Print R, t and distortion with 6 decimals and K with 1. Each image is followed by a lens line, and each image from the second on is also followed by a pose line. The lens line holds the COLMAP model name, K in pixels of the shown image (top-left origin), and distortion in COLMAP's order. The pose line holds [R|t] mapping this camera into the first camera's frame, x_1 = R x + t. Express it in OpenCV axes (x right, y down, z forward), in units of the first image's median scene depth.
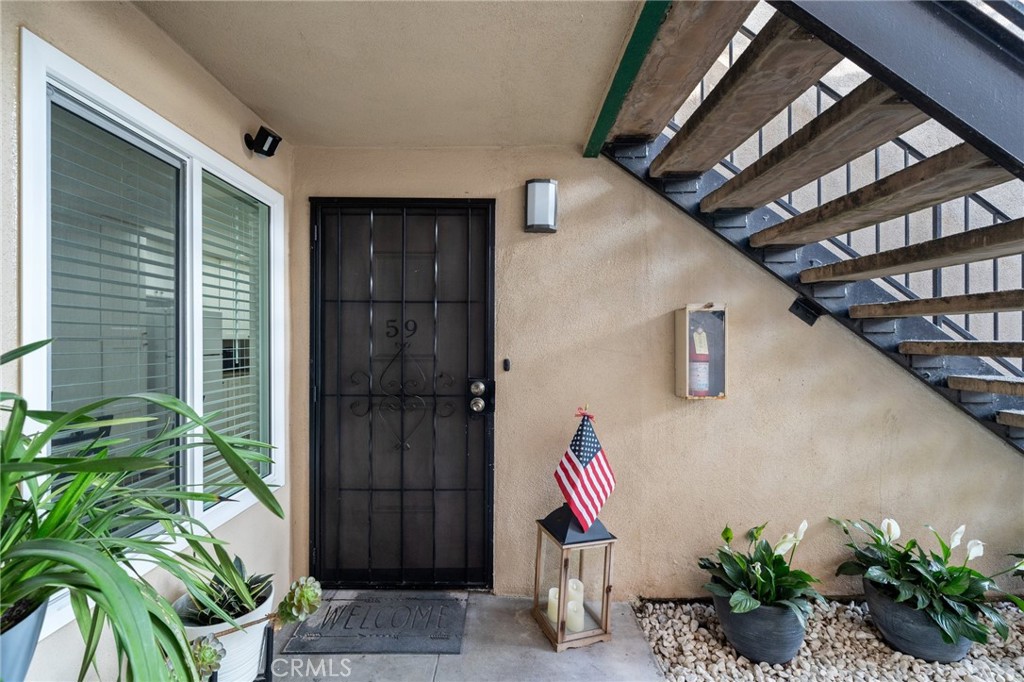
lens RADIAL K [[437.2, 0, 512.4], [0, 437.2, 339.1], [0, 0, 1]] dist [0.000049, 0.000085]
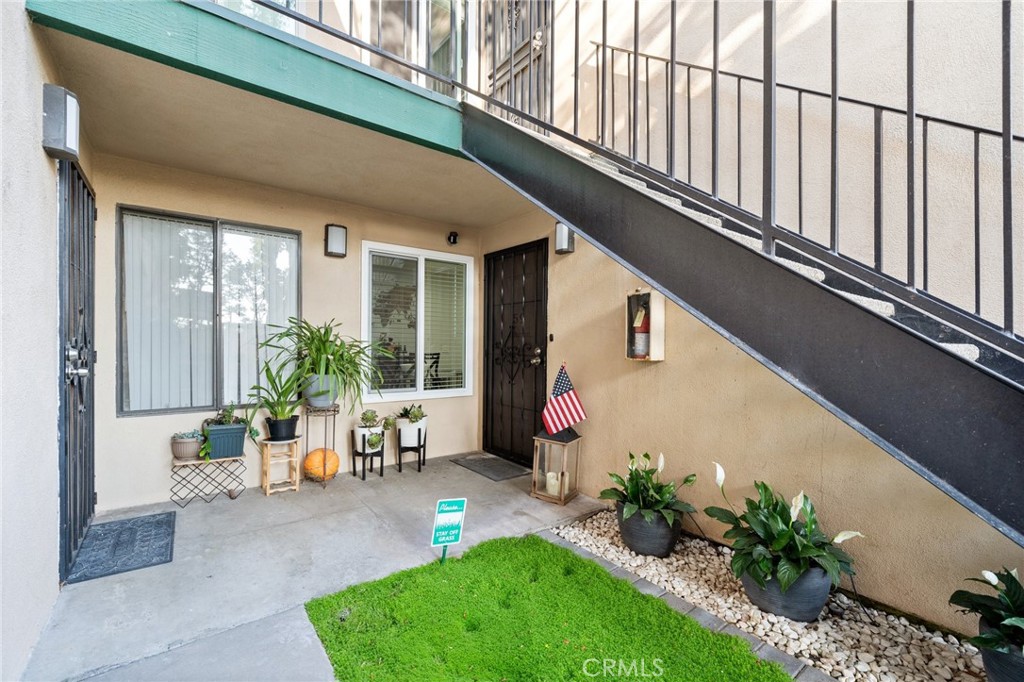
lens RADIAL K [[437.2, 0, 510.9], [0, 437.2, 342.8], [0, 0, 1]] dist [0.000049, 0.000085]
pose [[0.601343, 0.001822, -0.798989, 1.219191], [-0.008179, 0.999959, -0.003876, 0.086756], [0.798949, 0.008866, 0.601333, -0.105980]]
